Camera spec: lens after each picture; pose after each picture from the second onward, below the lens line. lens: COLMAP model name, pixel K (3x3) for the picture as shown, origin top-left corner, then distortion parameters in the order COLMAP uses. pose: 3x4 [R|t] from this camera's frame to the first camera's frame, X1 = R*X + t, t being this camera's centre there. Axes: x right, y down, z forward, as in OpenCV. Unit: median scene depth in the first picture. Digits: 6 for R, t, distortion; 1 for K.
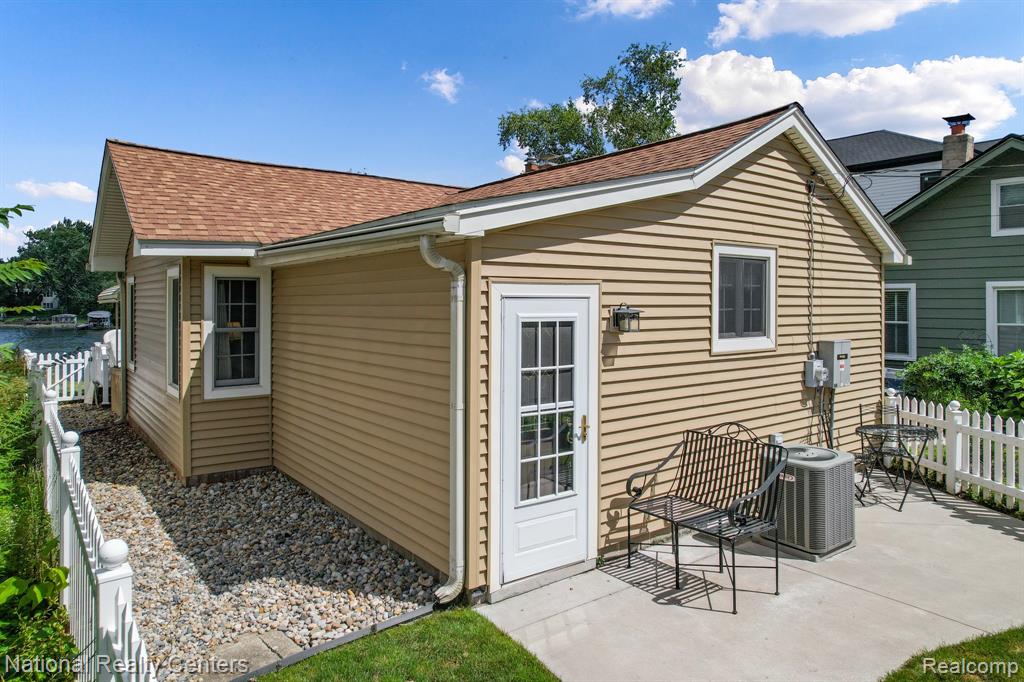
lens RADIAL K [[656.2, 0, 511.9], [0, 656.2, 293.0], [0, 0, 1]] dist [-0.001264, -0.000391]
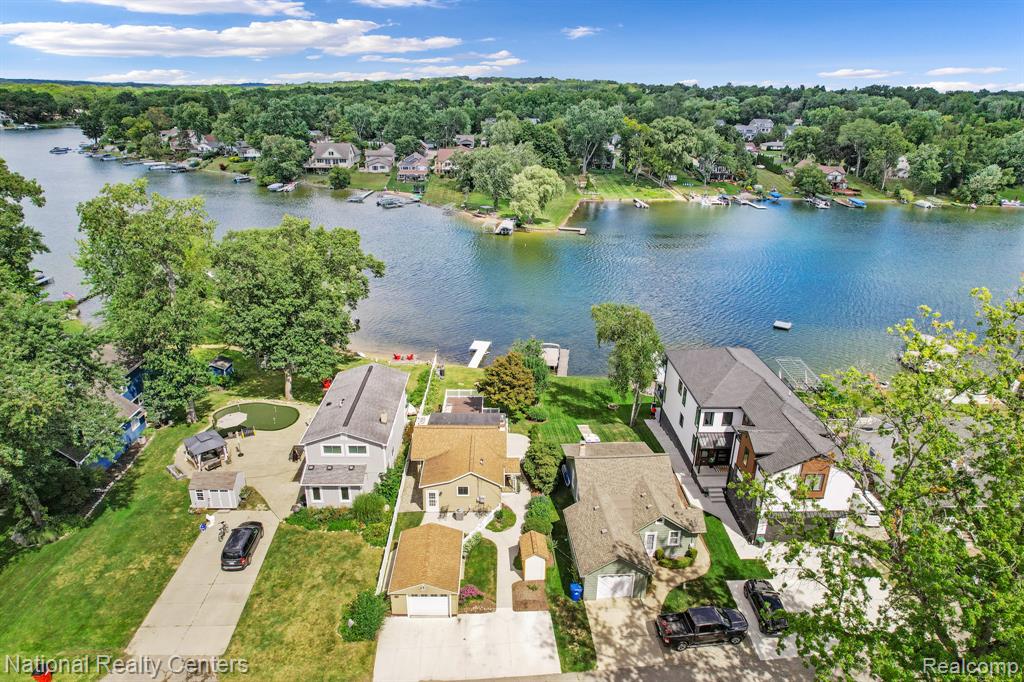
lens RADIAL K [[657.6, 0, 511.7], [0, 657.6, 336.0], [0, 0, 1]] dist [-0.070741, 0.064347]
pose [[0.808663, 0.220920, -0.545215, 4.748055], [-0.007383, 0.930544, 0.366105, -4.670364], [0.588226, -0.292030, 0.754127, -4.152255]]
